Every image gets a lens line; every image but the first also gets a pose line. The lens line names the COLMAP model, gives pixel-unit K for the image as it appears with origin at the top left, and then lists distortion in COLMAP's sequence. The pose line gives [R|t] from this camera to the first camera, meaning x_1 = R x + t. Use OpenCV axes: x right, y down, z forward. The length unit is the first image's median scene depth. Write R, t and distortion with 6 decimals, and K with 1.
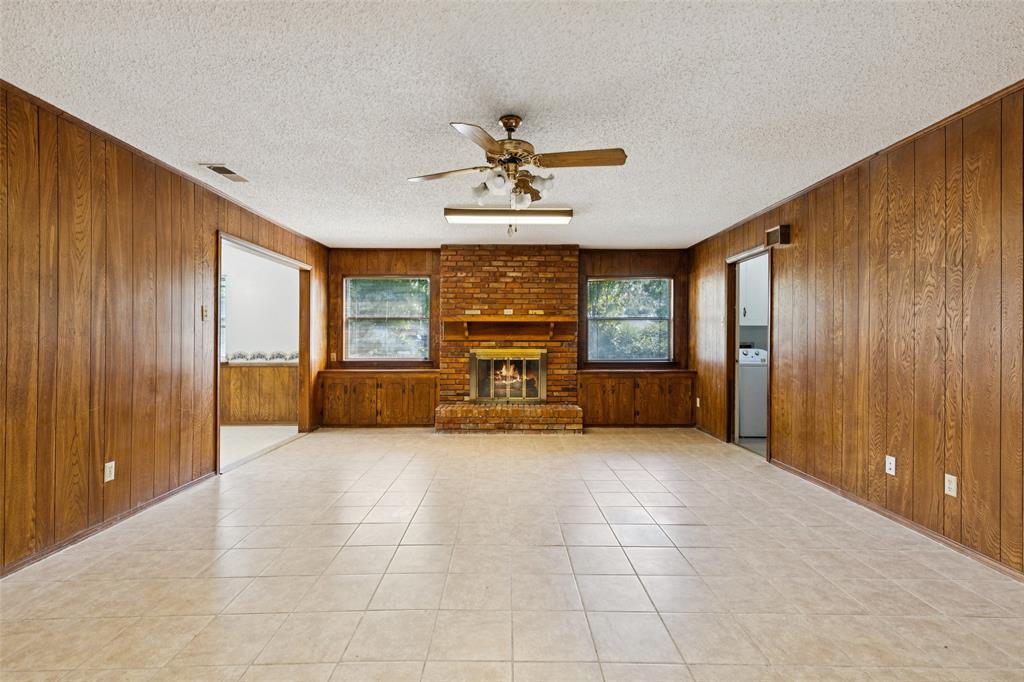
lens RADIAL K [[469.1, 0, 510.8], [0, 469.1, 336.5], [0, 0, 1]] dist [0.010823, 0.000182]
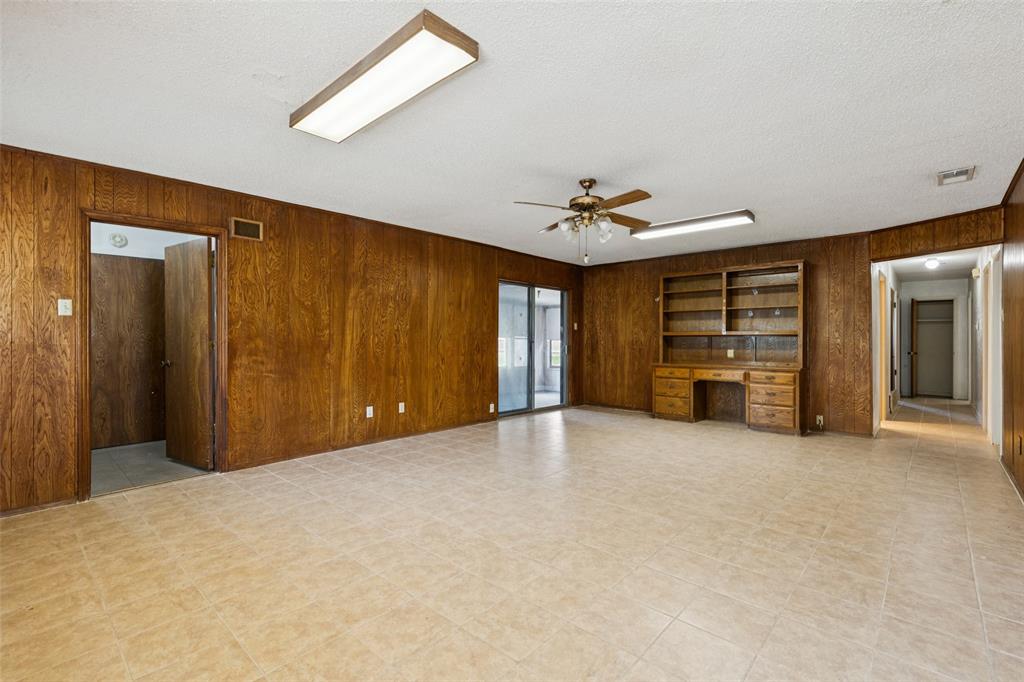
lens RADIAL K [[460.7, 0, 510.8], [0, 460.7, 338.3], [0, 0, 1]] dist [0.009614, -0.000226]
pose [[-0.733867, -0.004358, 0.679280, -0.712514], [-0.004658, 0.999988, 0.001384, 0.009601], [-0.679278, -0.002148, -0.733878, 1.997209]]
